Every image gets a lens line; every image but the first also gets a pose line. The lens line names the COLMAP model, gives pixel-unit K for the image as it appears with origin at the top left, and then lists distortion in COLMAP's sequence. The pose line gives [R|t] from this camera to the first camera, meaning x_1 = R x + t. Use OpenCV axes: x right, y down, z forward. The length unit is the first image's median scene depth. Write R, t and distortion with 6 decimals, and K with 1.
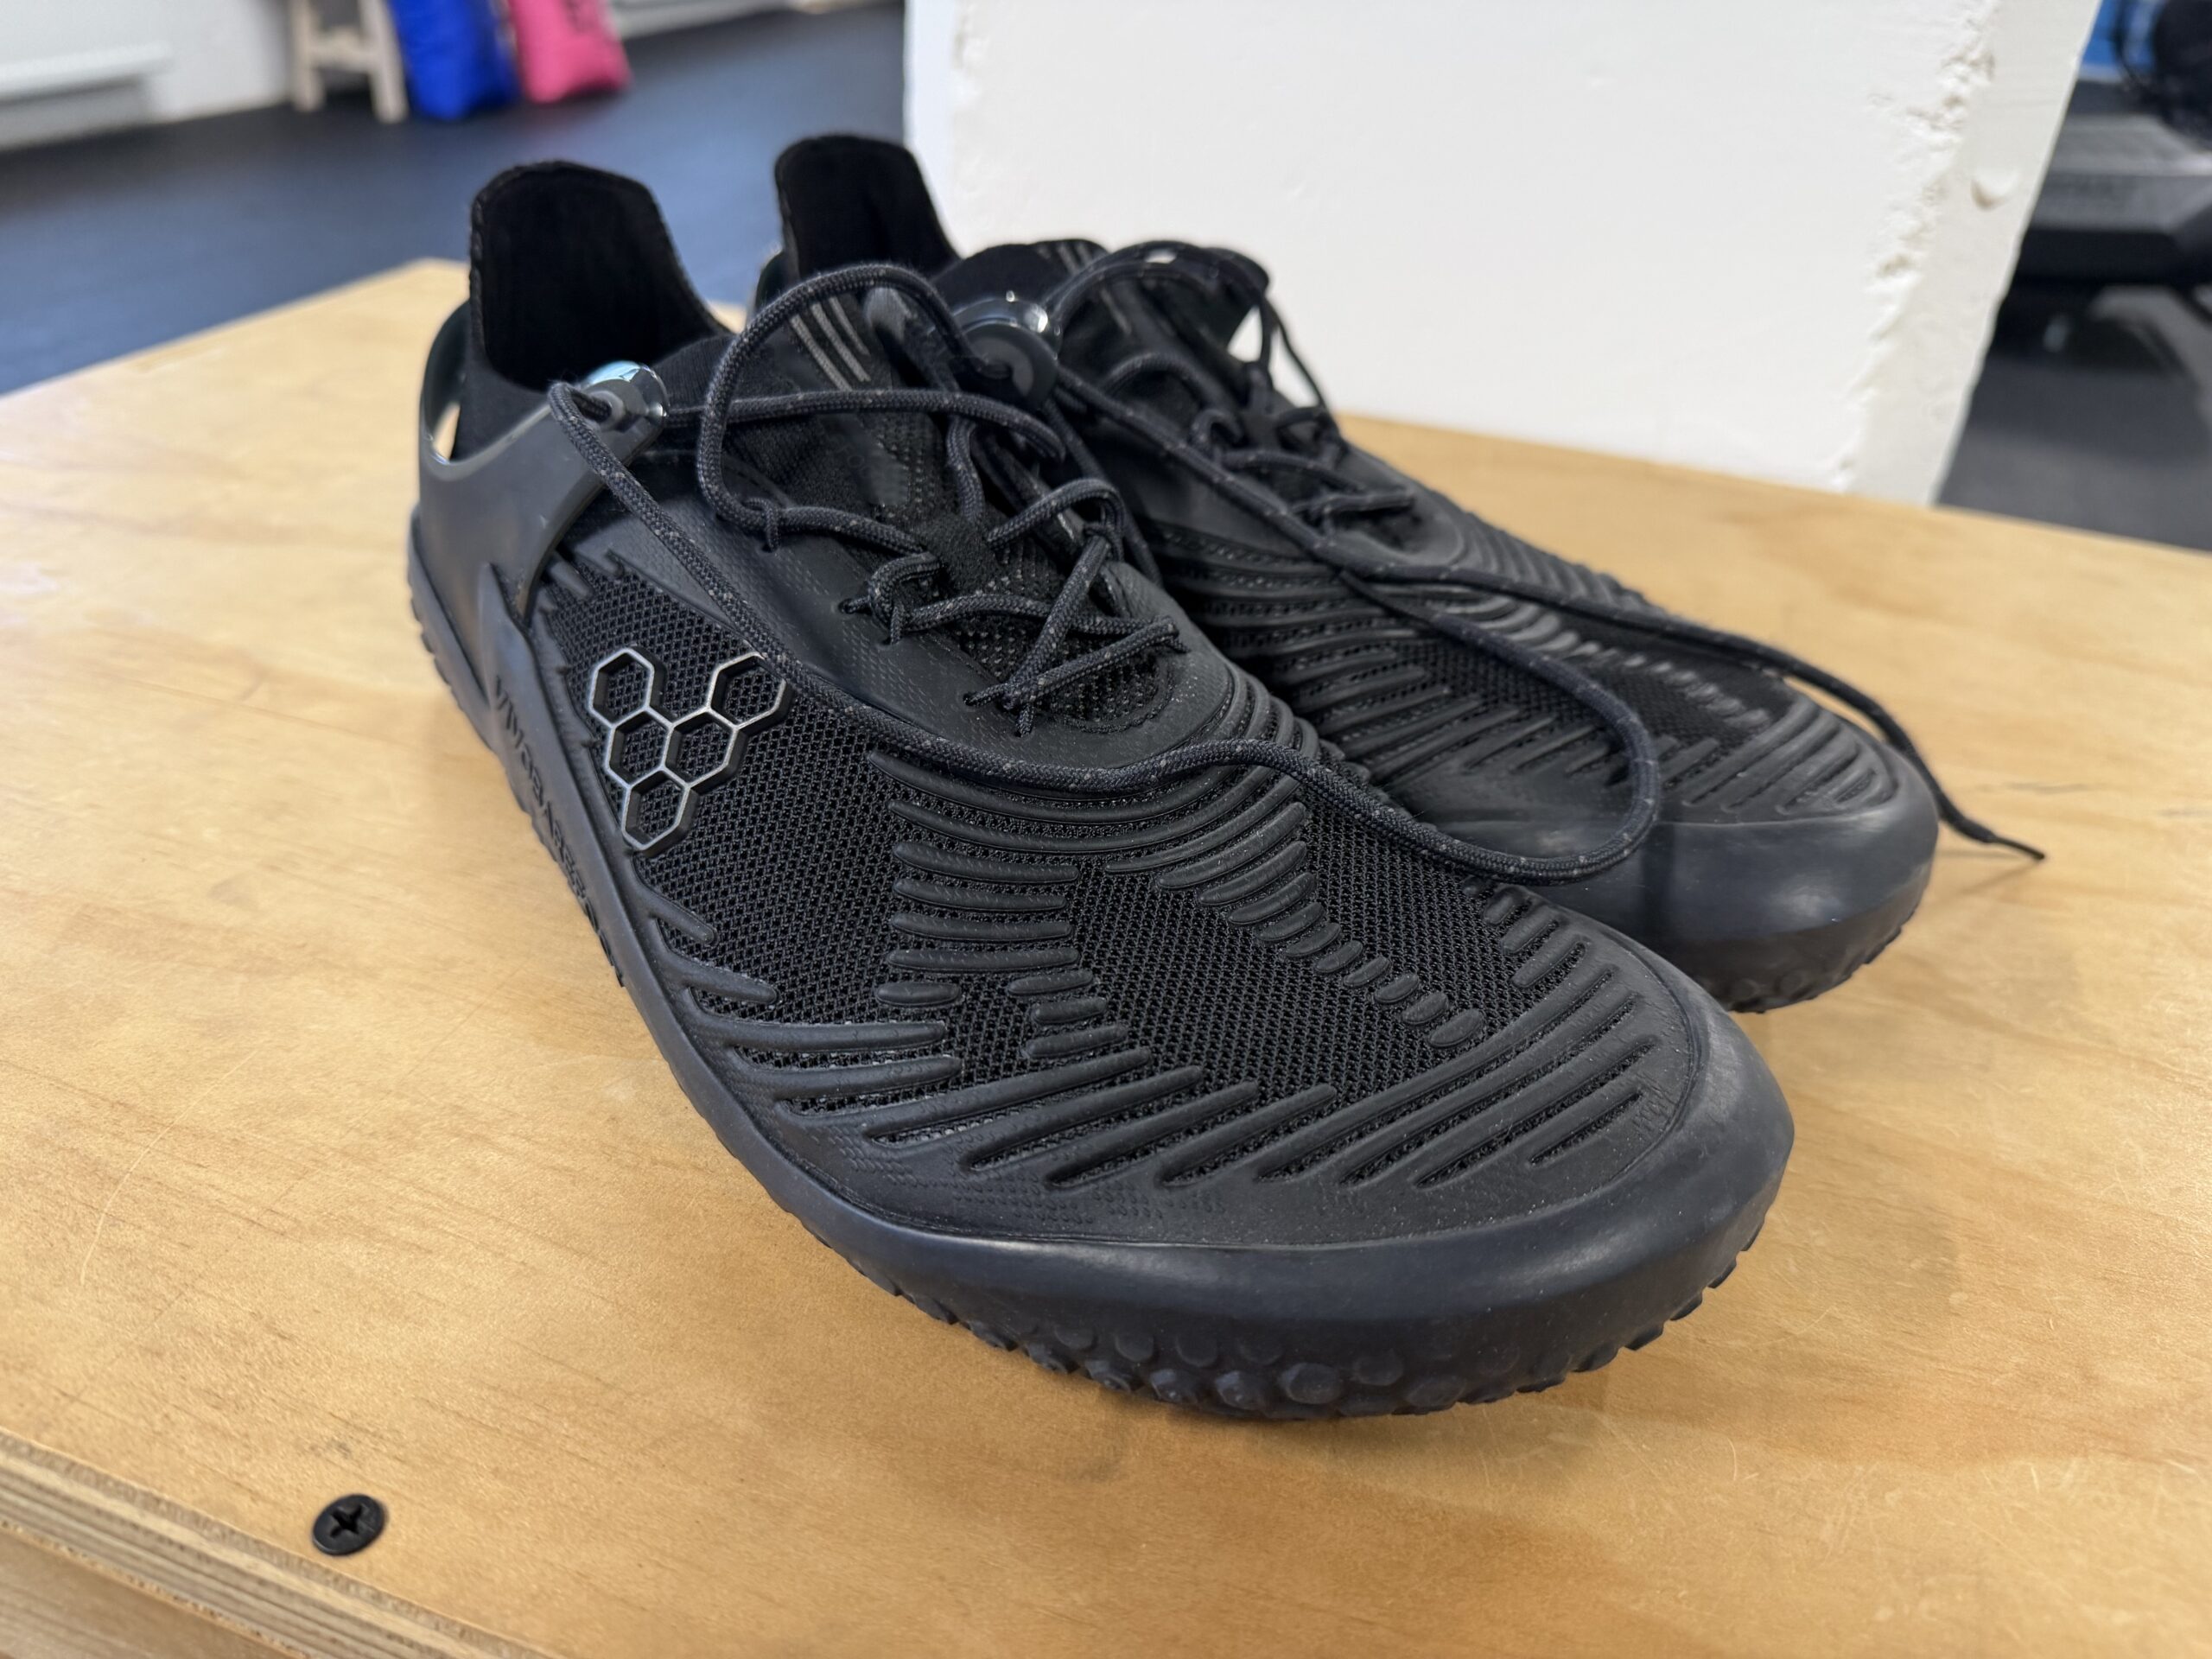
lens RADIAL K [[1550.2, 0, 1109.8], [0, 1550.2, 819.8], [0, 0, 1]] dist [-0.009896, -0.021322]
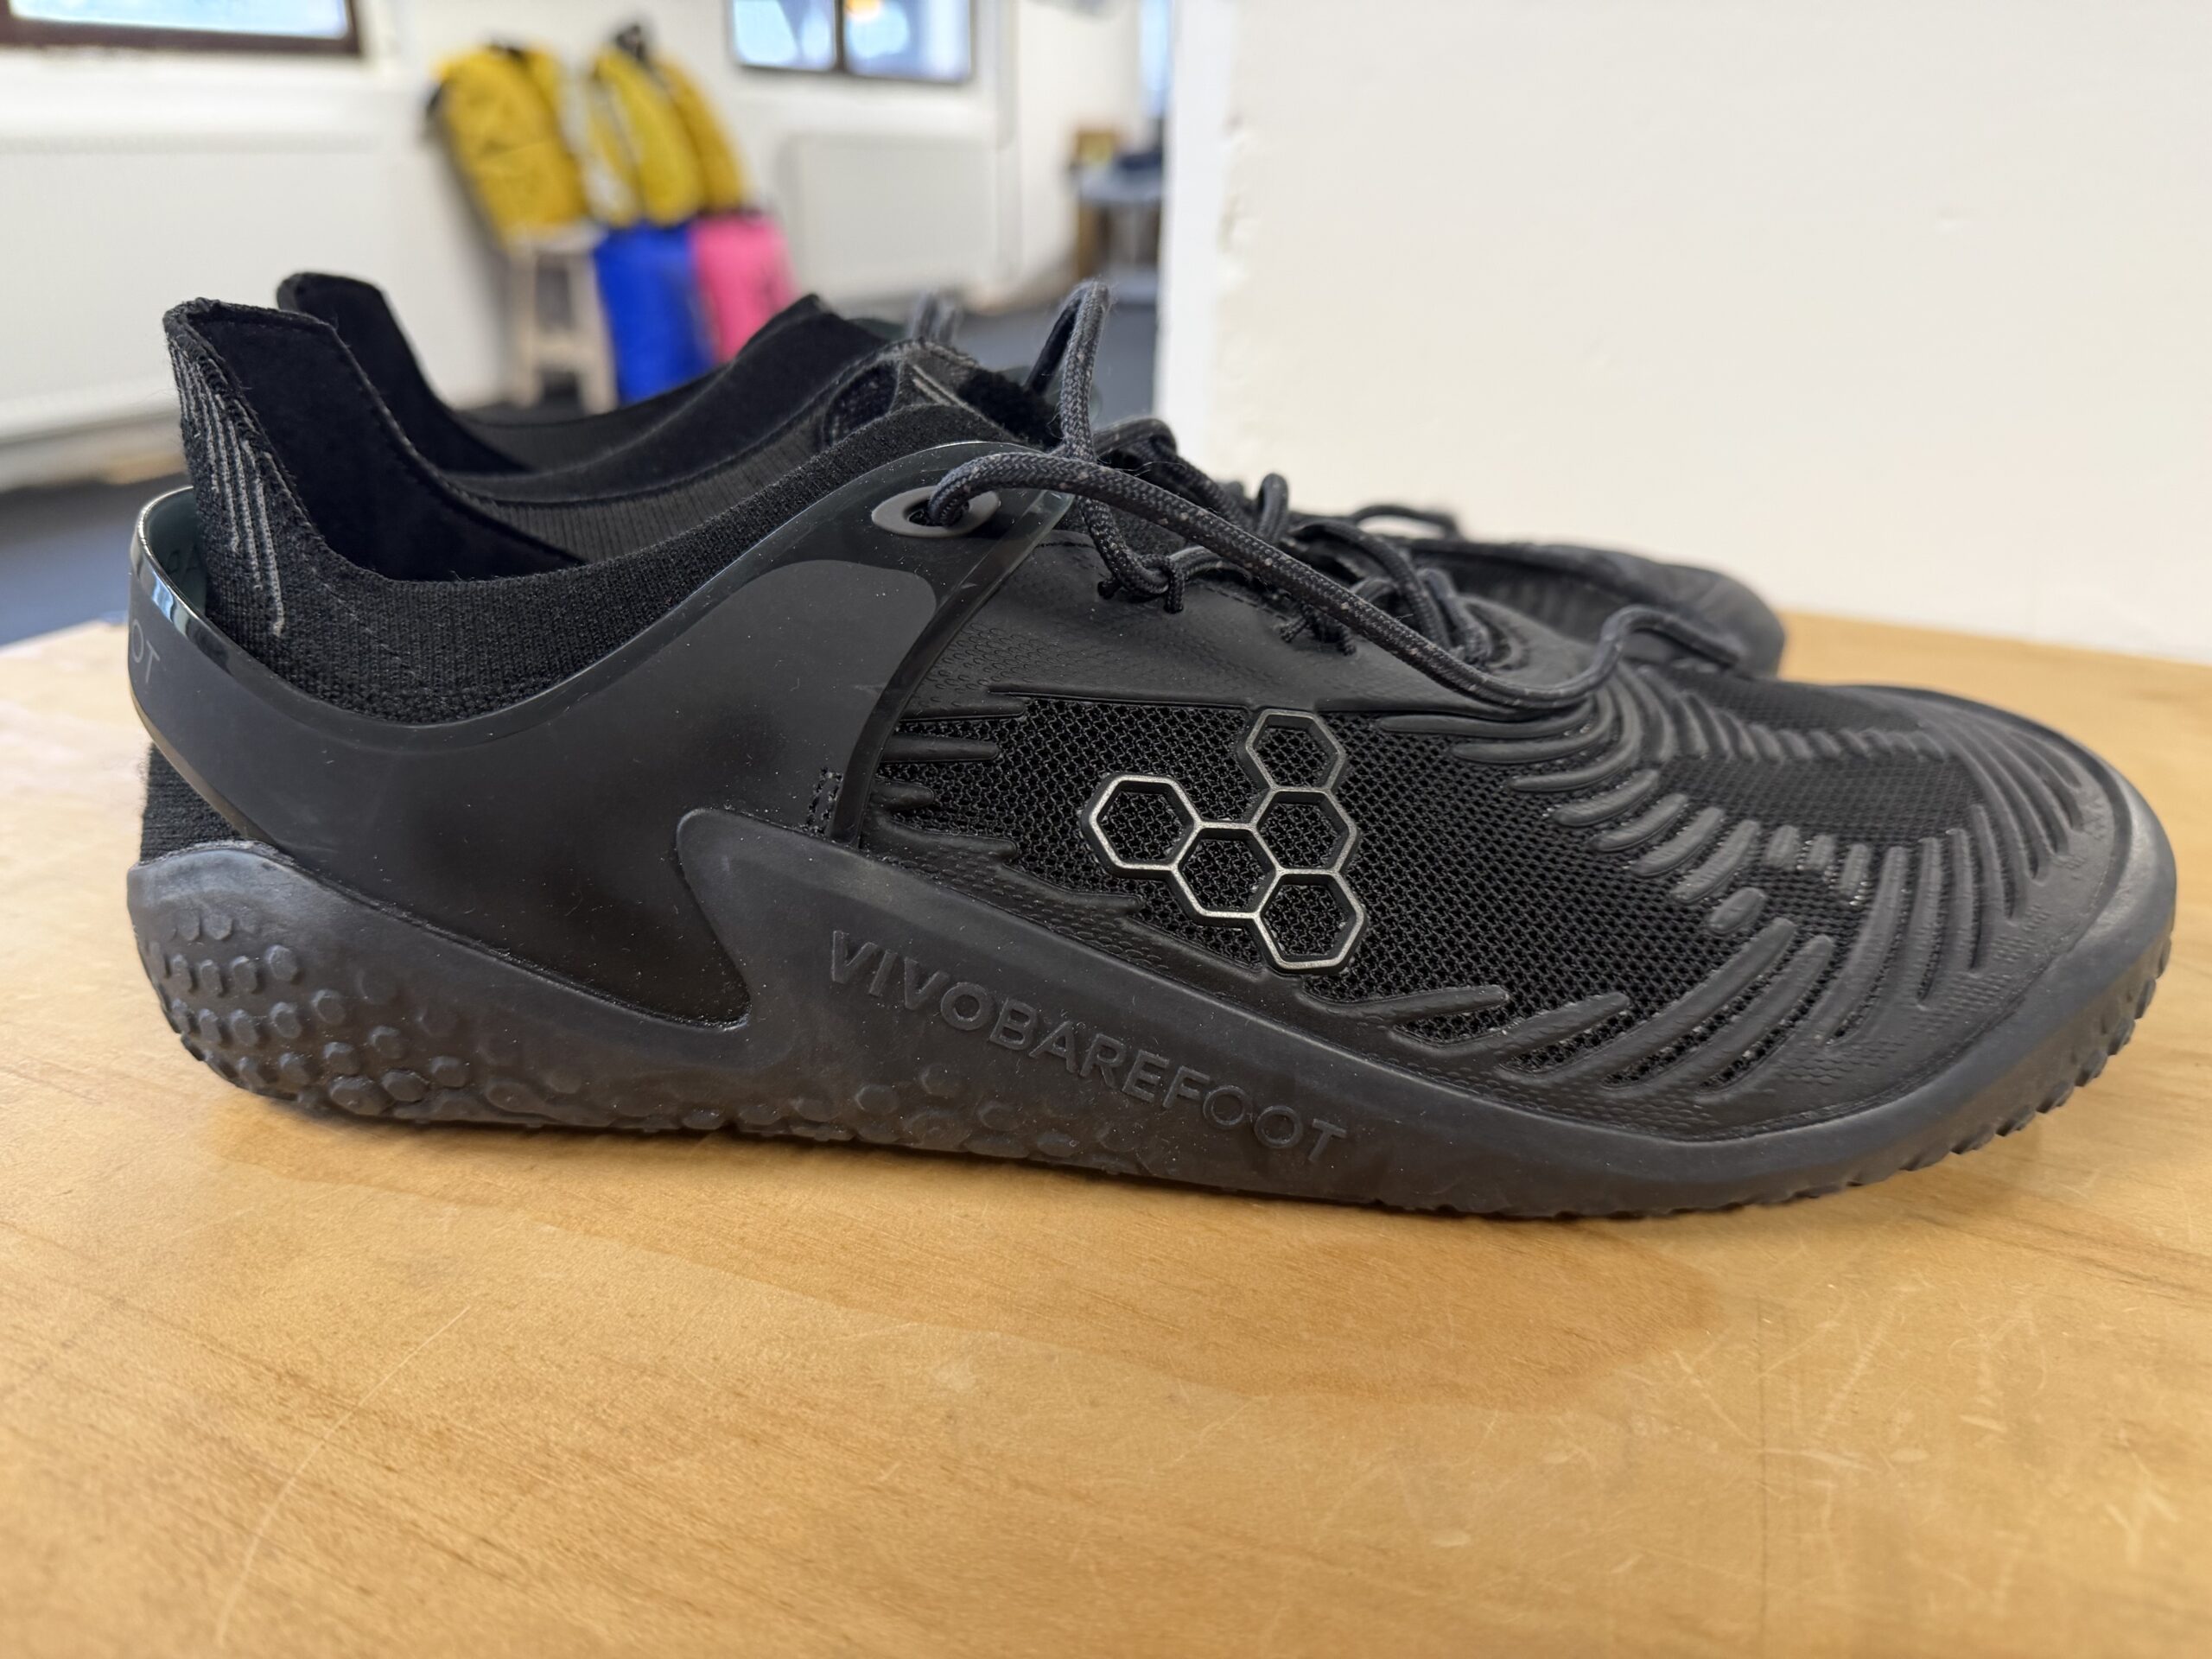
lens RADIAL K [[1550.2, 0, 1099.1], [0, 1550.2, 826.4], [0, 0, 1]] dist [-0.009896, -0.021322]
pose [[0.995477, -0.007146, -0.094735, -0.191042], [-0.009306, 0.985036, -0.172098, 0.050235], [0.094547, 0.172201, 0.980514, 0.275177]]
